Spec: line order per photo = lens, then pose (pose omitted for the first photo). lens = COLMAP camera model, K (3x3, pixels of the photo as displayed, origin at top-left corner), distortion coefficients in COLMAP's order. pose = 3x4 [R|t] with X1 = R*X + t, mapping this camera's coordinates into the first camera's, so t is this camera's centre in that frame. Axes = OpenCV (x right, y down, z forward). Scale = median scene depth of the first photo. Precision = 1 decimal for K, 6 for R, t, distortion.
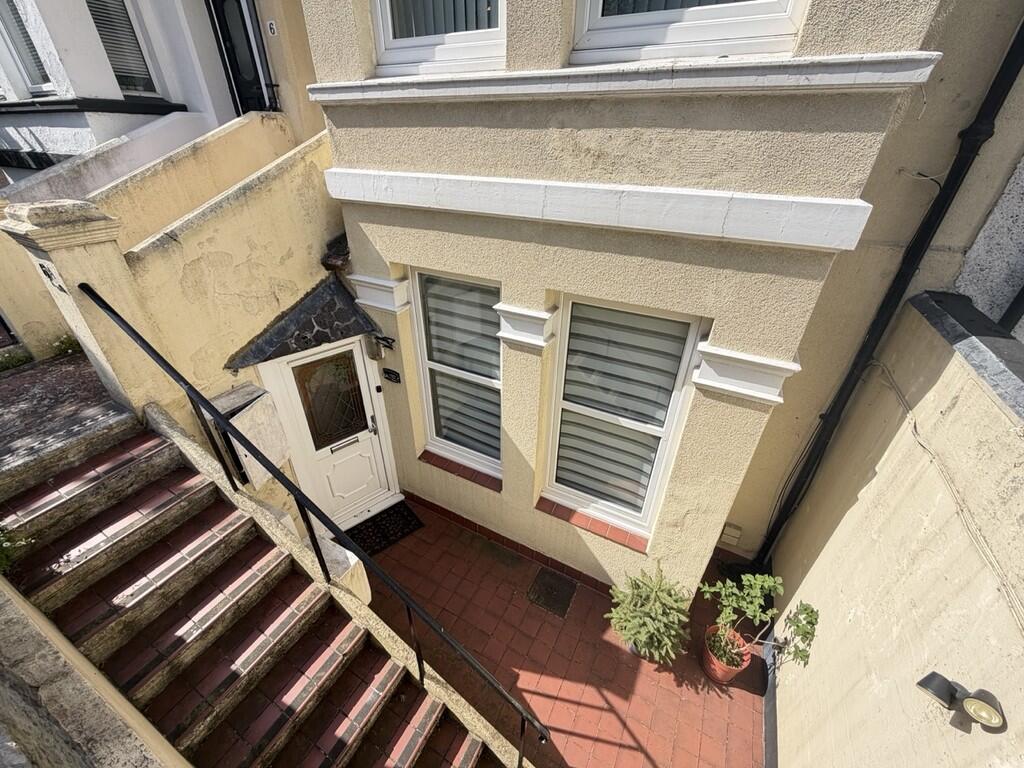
lens RADIAL K [[408.3, 0, 507.4], [0, 408.3, 378.8], [0, 0, 1]] dist [0.001594, 0.000160]
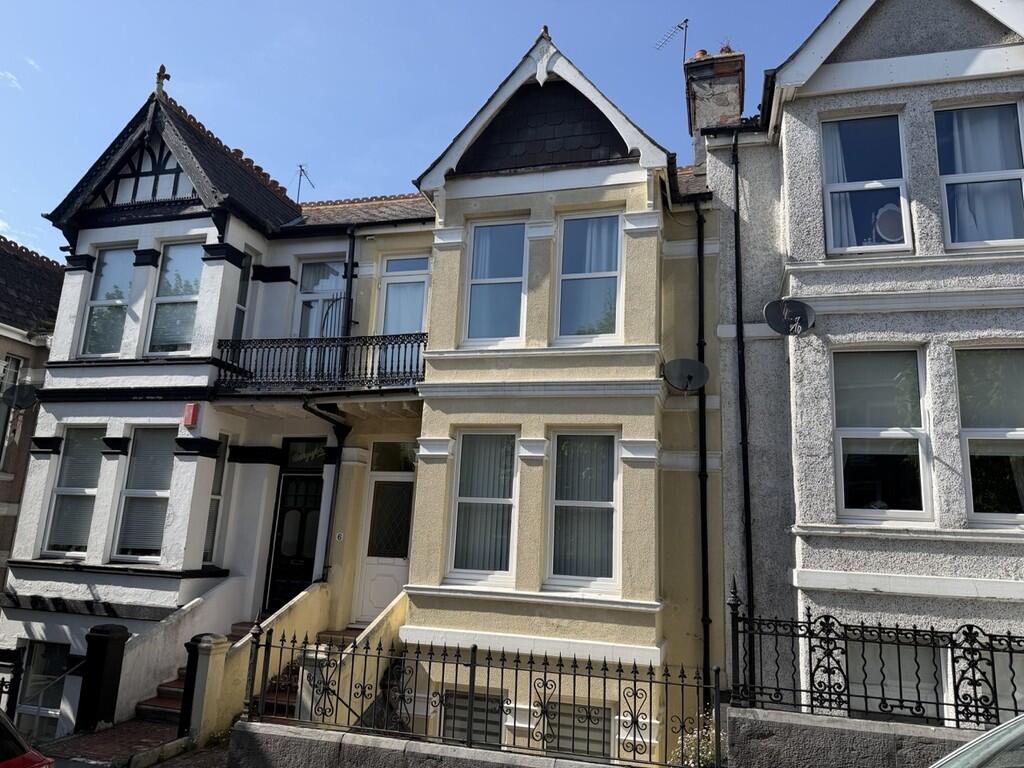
lens RADIAL K [[730.5, 0, 514.0], [0, 730.5, 384.2], [0, 0, 1]] dist [0.030992, 0.000081]
pose [[0.977078, 0.083853, 0.195674, -0.589564], [0.072200, 0.734155, -0.675133, 0.765837], [-0.200267, 0.673785, 0.711272, -1.759425]]
